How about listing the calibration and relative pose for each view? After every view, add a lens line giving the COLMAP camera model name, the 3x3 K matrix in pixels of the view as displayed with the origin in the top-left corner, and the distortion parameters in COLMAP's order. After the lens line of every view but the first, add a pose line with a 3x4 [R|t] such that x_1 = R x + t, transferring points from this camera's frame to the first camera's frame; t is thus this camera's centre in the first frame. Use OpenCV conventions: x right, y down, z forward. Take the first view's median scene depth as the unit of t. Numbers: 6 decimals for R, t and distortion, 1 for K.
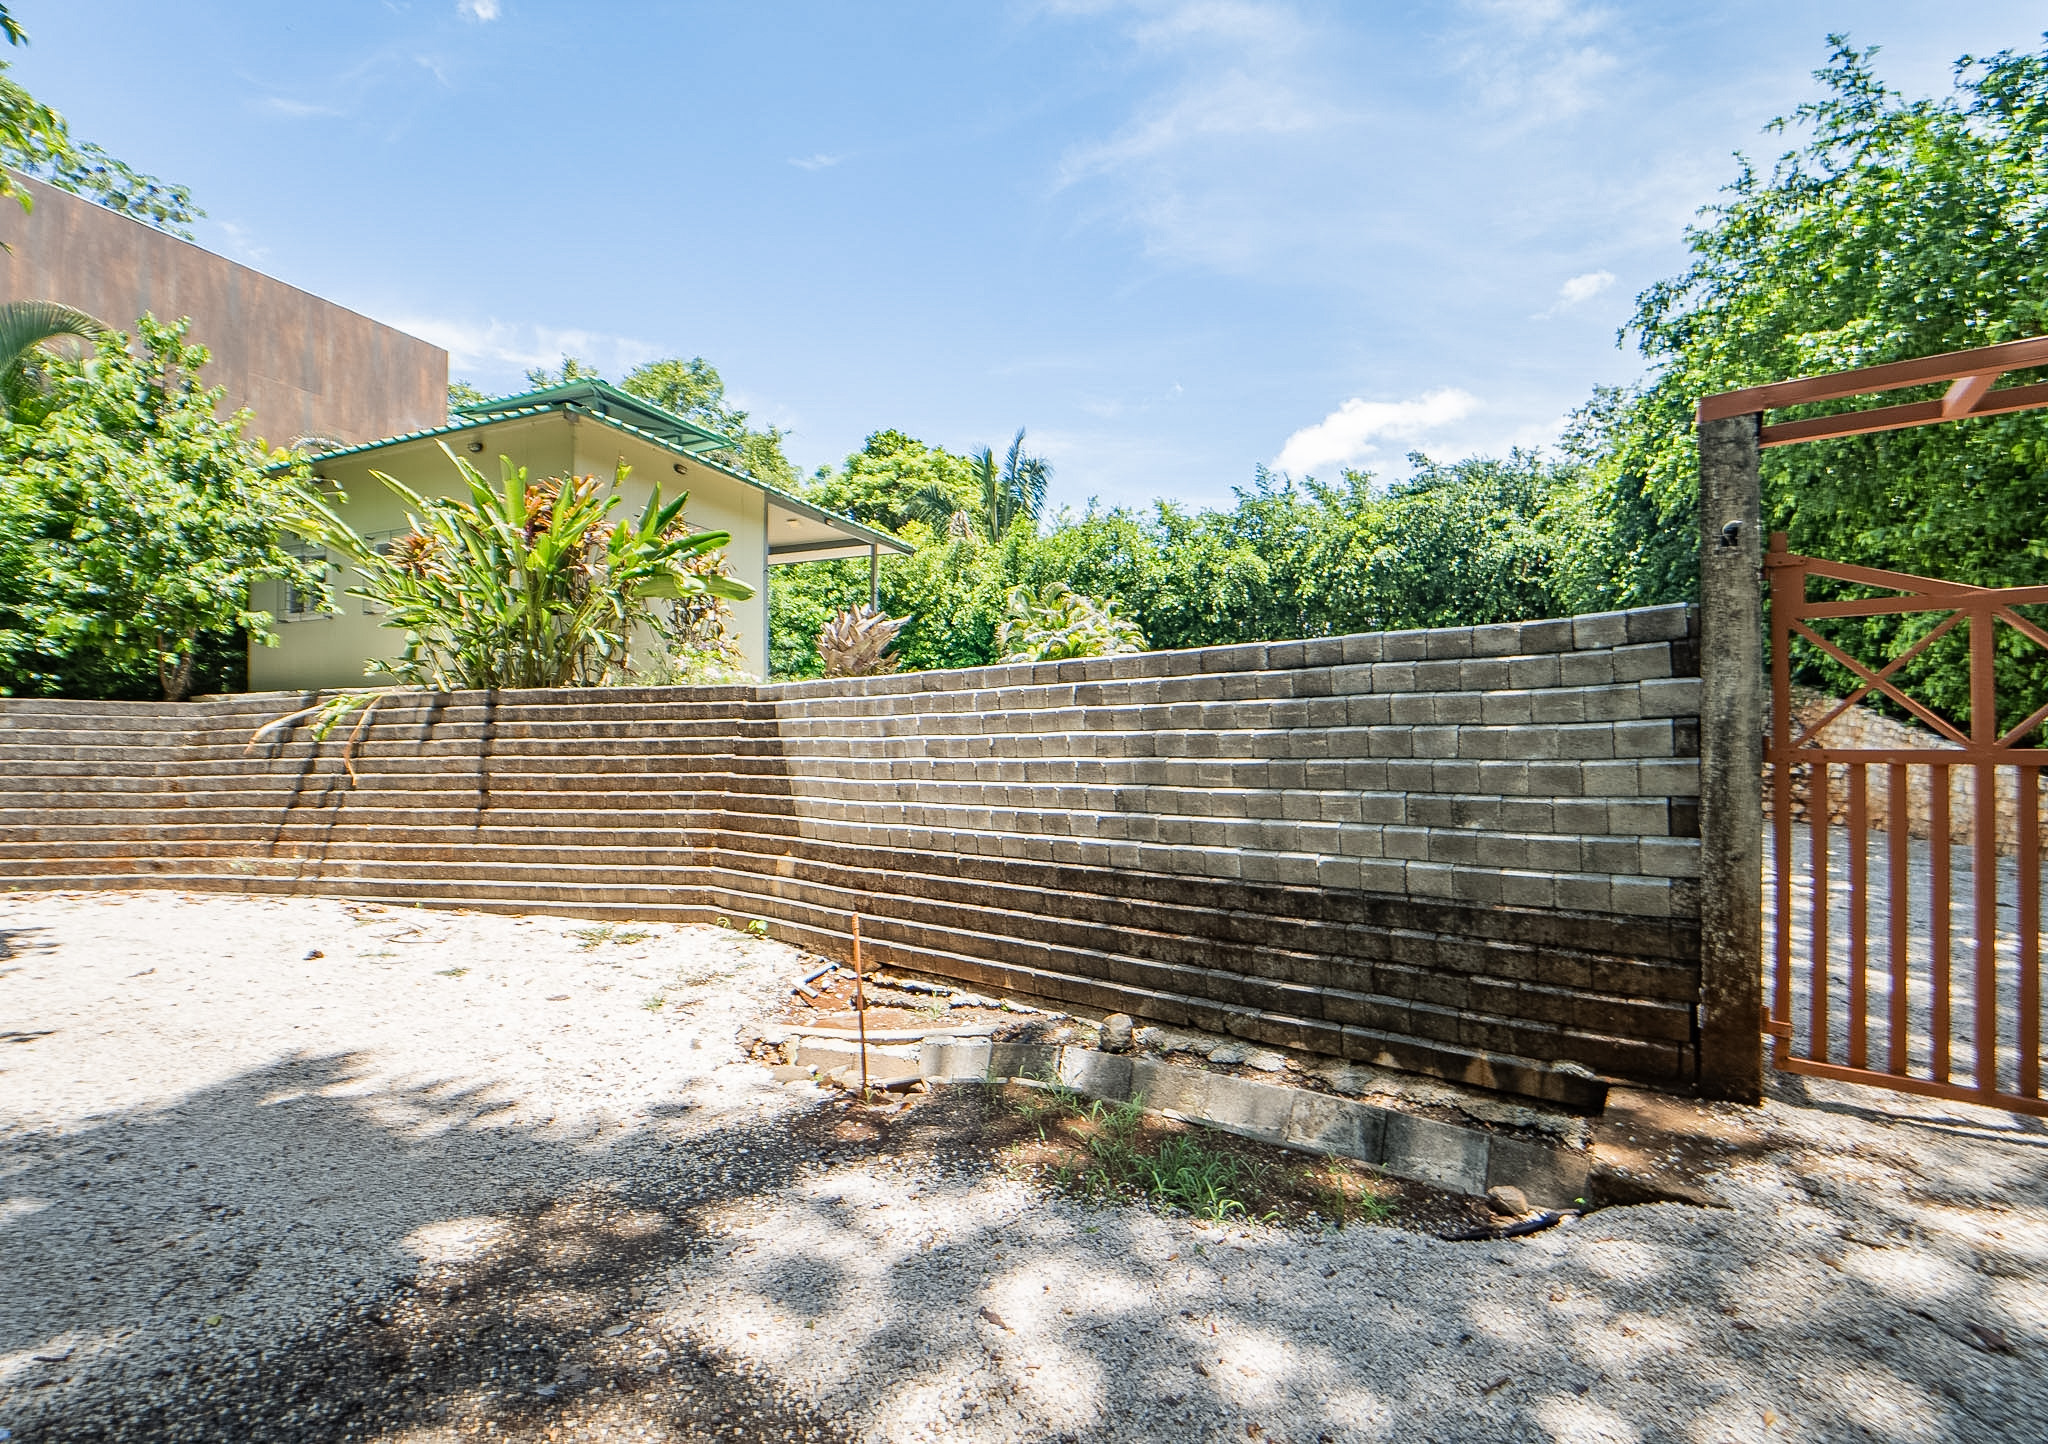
lens RADIAL K [[865.2, 0, 1059.3], [0, 865.2, 745.3], [0, 0, 1]] dist [-0.016743, -0.001166]
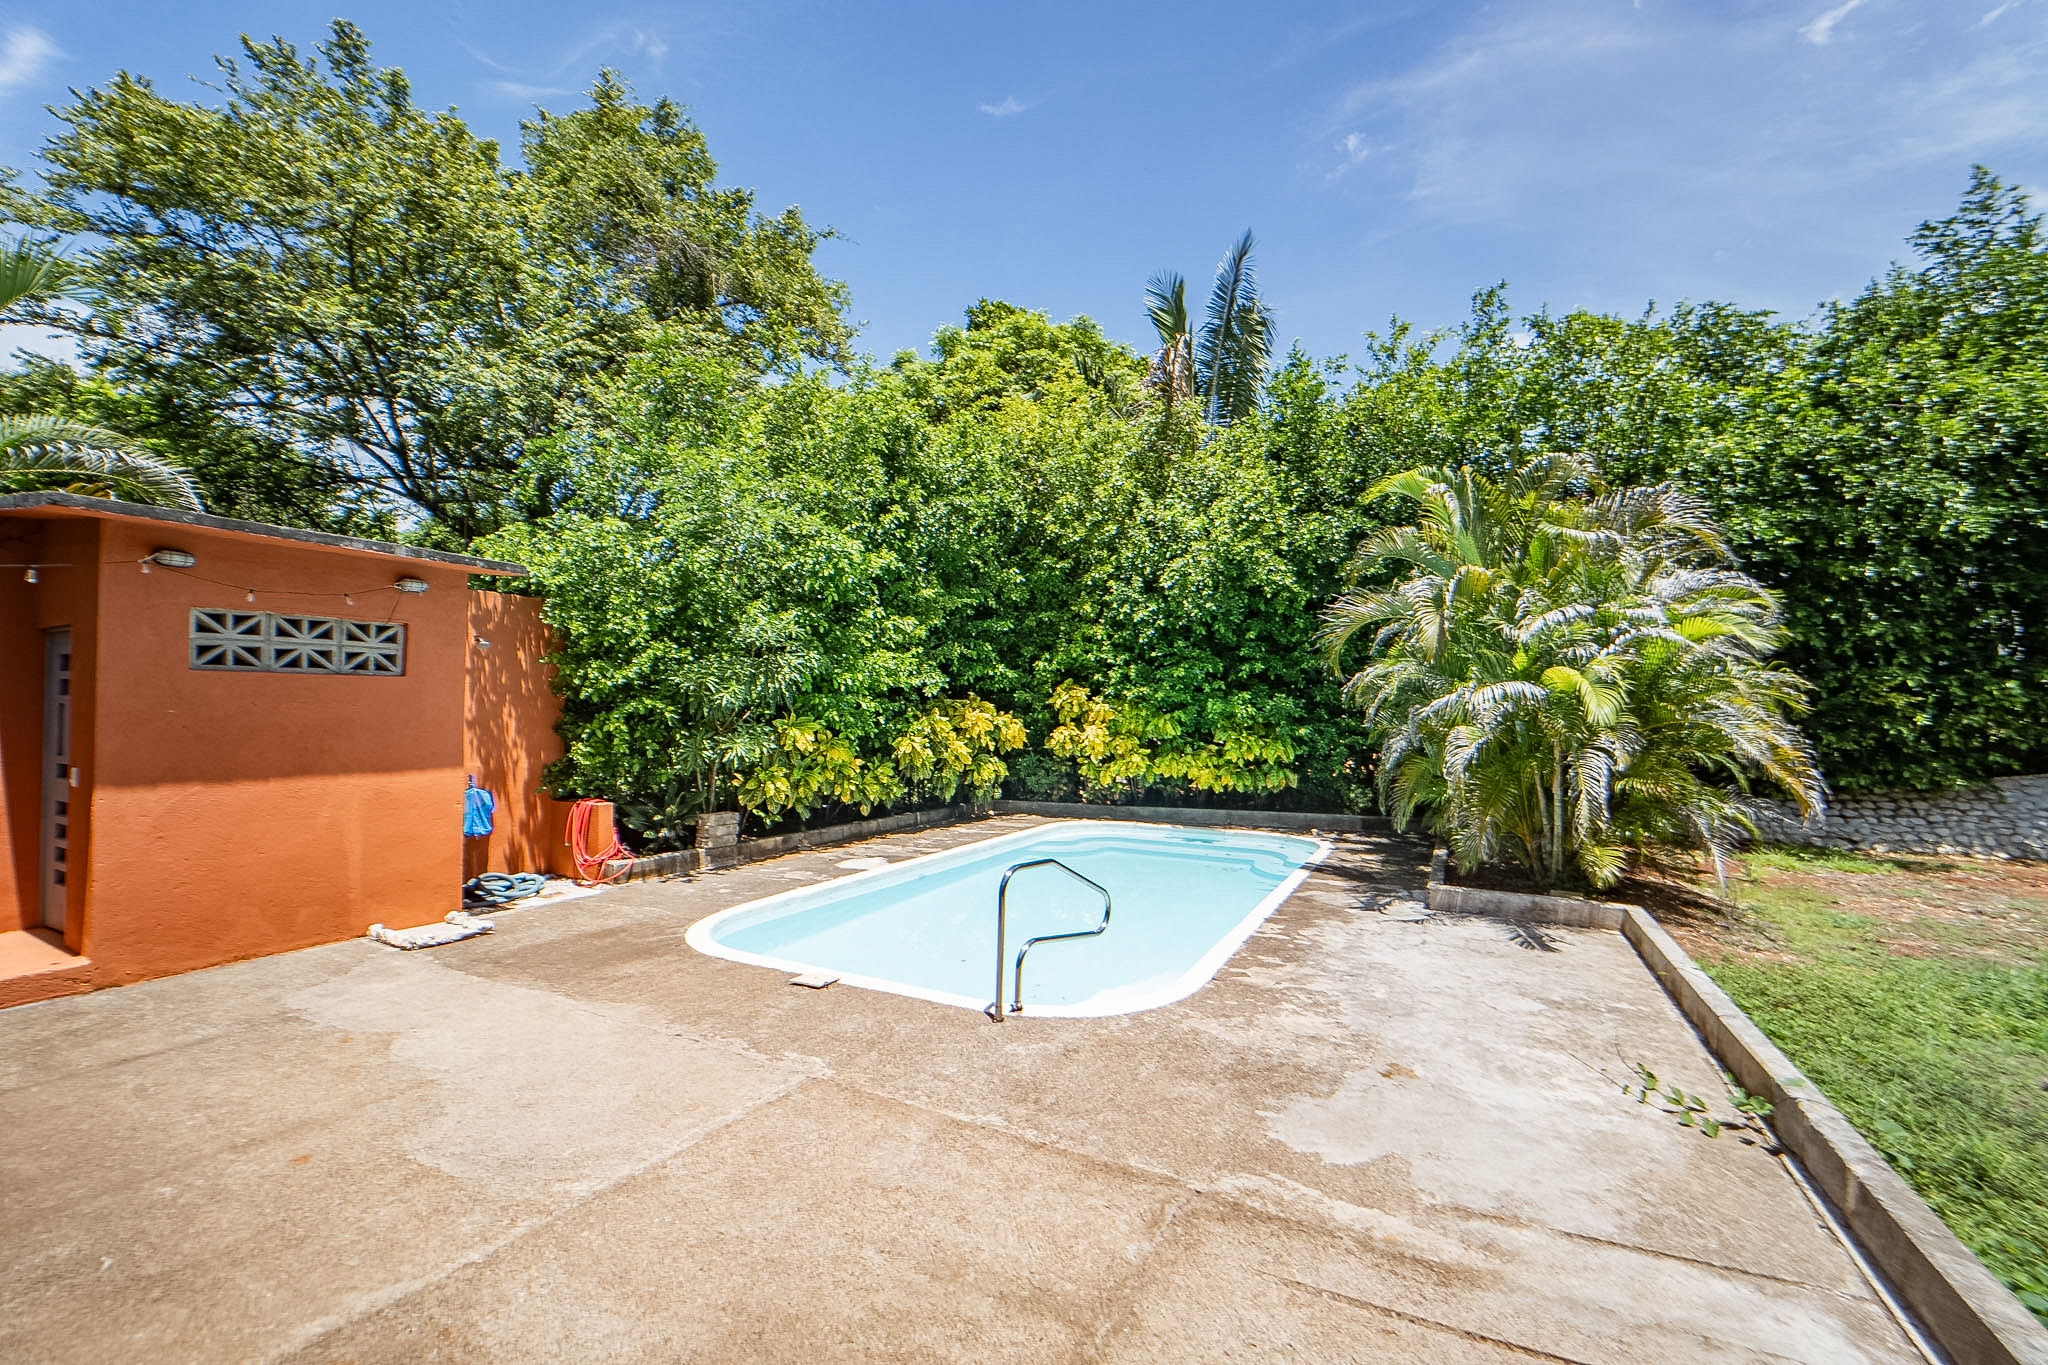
lens RADIAL K [[836.1, 0, 1035.2], [0, 836.1, 679.8], [0, 0, 1]] dist [-0.020382, 0.001921]
pose [[0.992217, 0.011231, -0.124017, -0.146482], [-0.015444, 0.999334, -0.033058, -0.085814], [0.123563, 0.034716, 0.991729, 0.629651]]
